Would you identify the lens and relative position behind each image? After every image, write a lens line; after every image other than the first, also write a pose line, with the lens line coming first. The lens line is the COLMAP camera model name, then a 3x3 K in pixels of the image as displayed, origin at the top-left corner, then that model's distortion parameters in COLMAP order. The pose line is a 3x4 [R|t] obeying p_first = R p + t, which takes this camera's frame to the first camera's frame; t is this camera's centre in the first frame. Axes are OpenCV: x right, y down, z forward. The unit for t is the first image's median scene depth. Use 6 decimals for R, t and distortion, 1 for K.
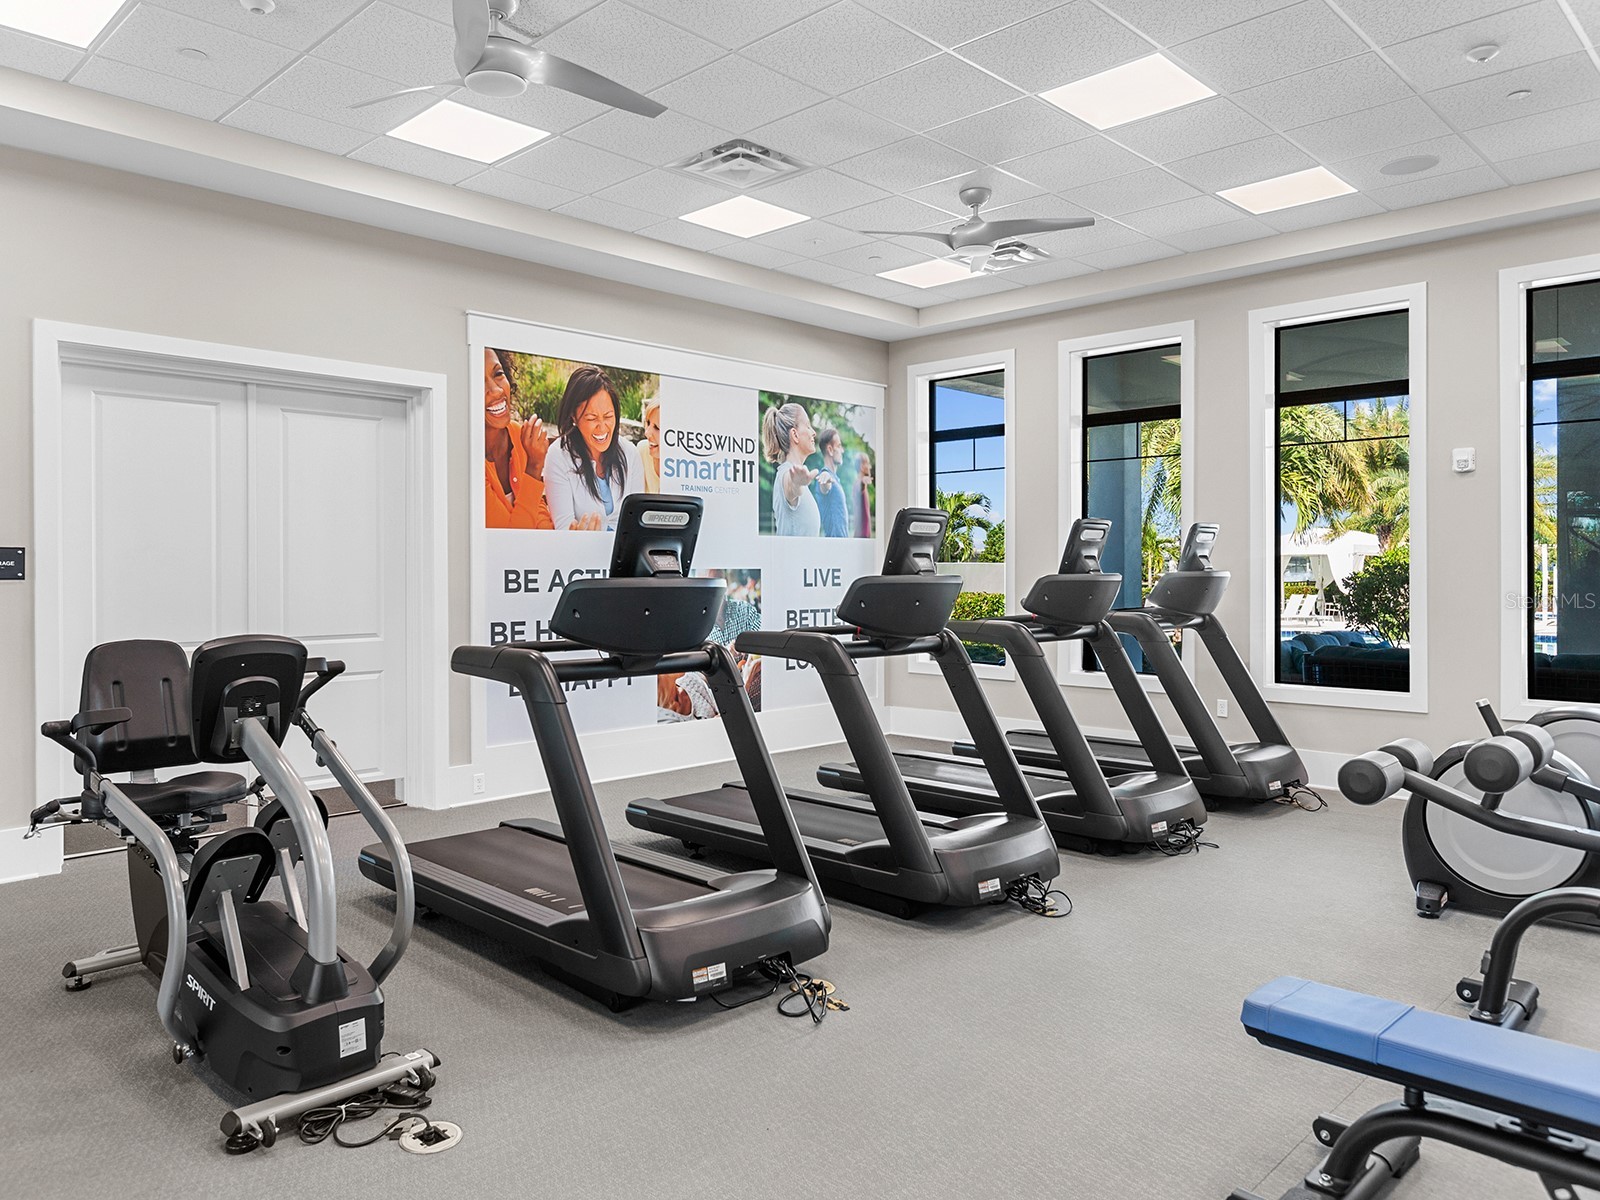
lens RADIAL K [[1159.6, 0, 800.0], [0, 1159.6, 600.0], [0, 0, 1]] dist [0.002601, 0.000122]
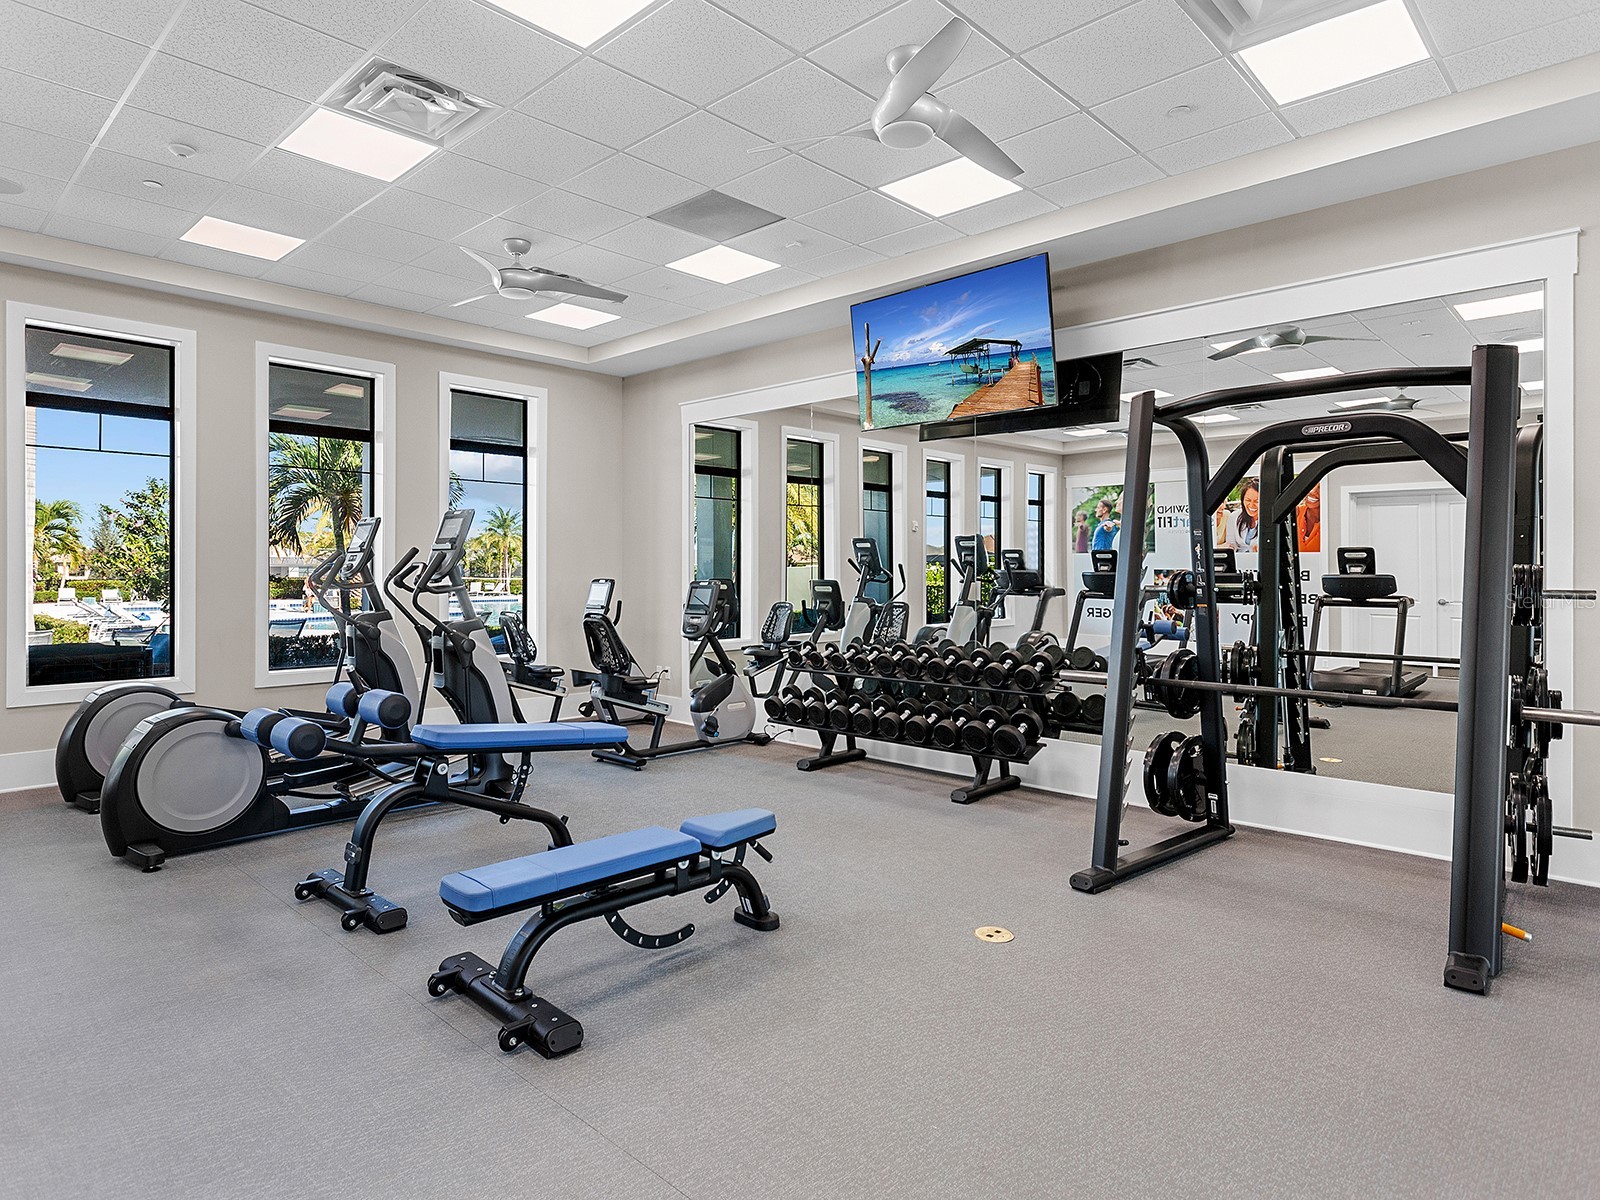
lens RADIAL K [[897.6, 0, 800.0], [0, 897.6, 600.0], [0, 0, 1]] dist [0.002789, 0.000627]
pose [[-0.013960, -0.028546, 0.999495, -0.673447], [0.024599, 0.999280, 0.028883, -0.014830], [-0.999600, 0.024990, -0.013248, 0.665549]]
